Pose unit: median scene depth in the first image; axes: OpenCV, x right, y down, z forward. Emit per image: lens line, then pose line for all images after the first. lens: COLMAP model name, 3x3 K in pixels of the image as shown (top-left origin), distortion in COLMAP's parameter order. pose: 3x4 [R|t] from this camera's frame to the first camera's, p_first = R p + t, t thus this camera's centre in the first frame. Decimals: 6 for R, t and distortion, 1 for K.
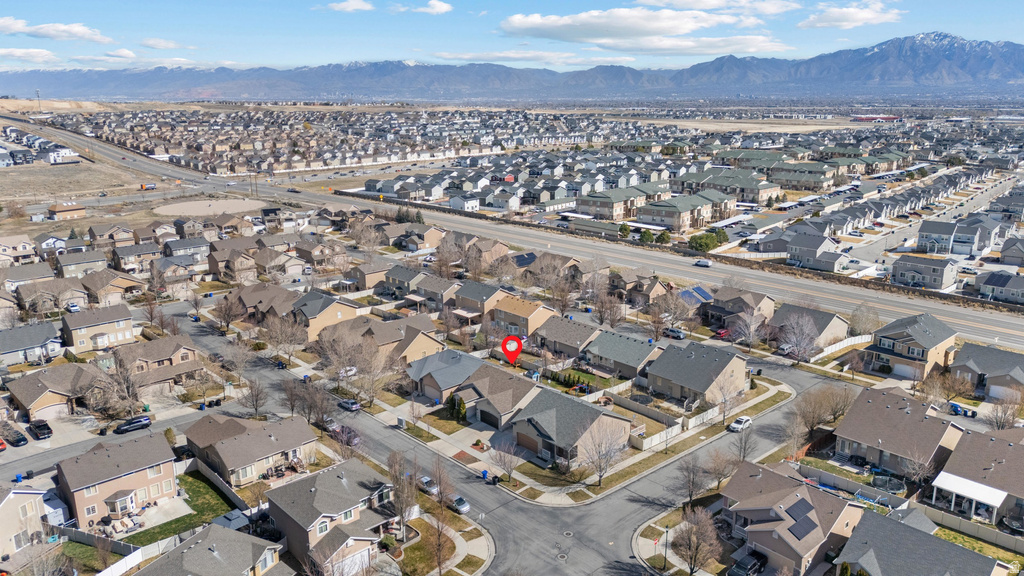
lens RADIAL K [[748.6, 0, 512.7], [0, 748.6, 284.2], [0, 0, 1]] dist [0.072089, -0.072493]
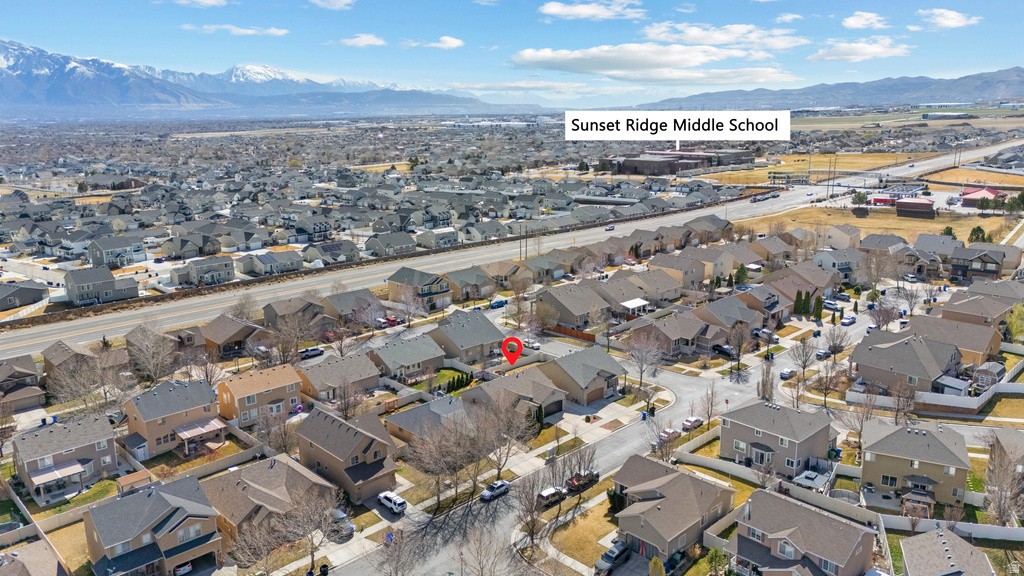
lens RADIAL K [[748.6, 0, 512.7], [0, 748.6, 284.2], [0, 0, 1]] dist [0.072089, -0.072493]
pose [[-0.026769, -0.223447, 0.974348, -0.997574], [0.260481, 0.939466, 0.222604, -0.229987], [-0.965108, 0.259758, 0.033055, 0.951106]]
